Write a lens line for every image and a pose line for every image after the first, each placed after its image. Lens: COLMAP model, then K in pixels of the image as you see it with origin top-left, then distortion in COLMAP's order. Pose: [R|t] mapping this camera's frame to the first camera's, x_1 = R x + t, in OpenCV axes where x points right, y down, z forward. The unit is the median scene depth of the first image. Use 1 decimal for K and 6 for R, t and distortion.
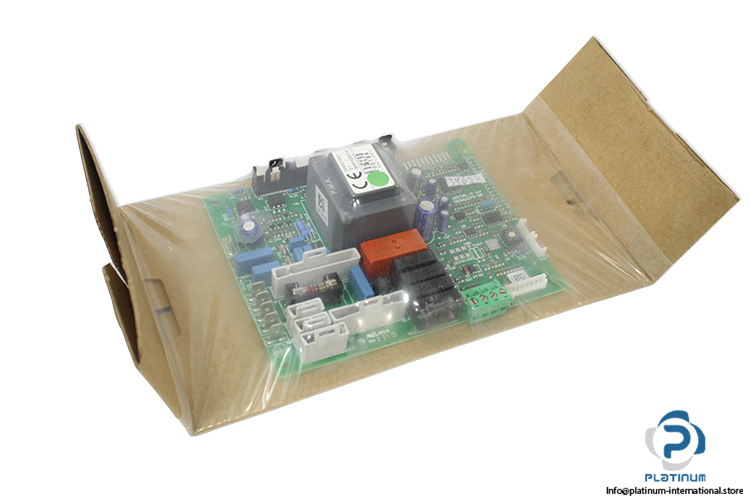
lens RADIAL K [[945.6, 0, 375.0], [0, 945.6, 250.0], [0, 0, 1]] dist [-0.005287, -0.001495]
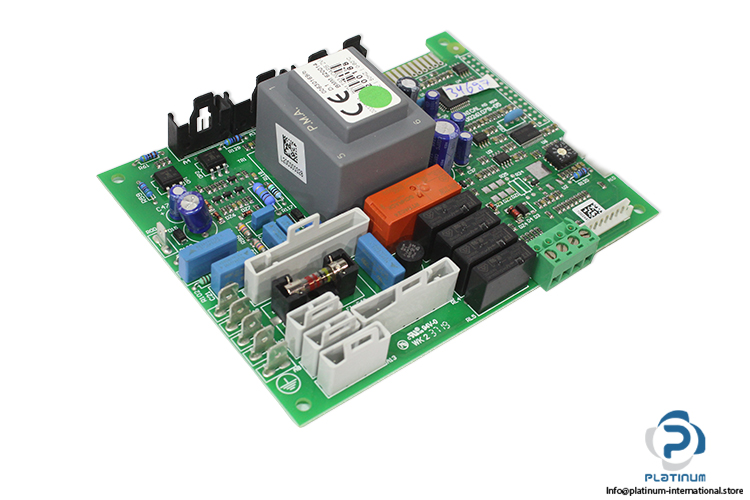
lens RADIAL K [[1114.1, 0, 375.0], [0, 1114.1, 250.0], [0, 0, 1]] dist [0.007387, 0.011196]
pose [[0.970486, -0.179537, 0.161005, -0.134483], [0.176144, 0.983734, 0.035227, 0.001589], [-0.164711, -0.005827, 0.986325, 0.230661]]
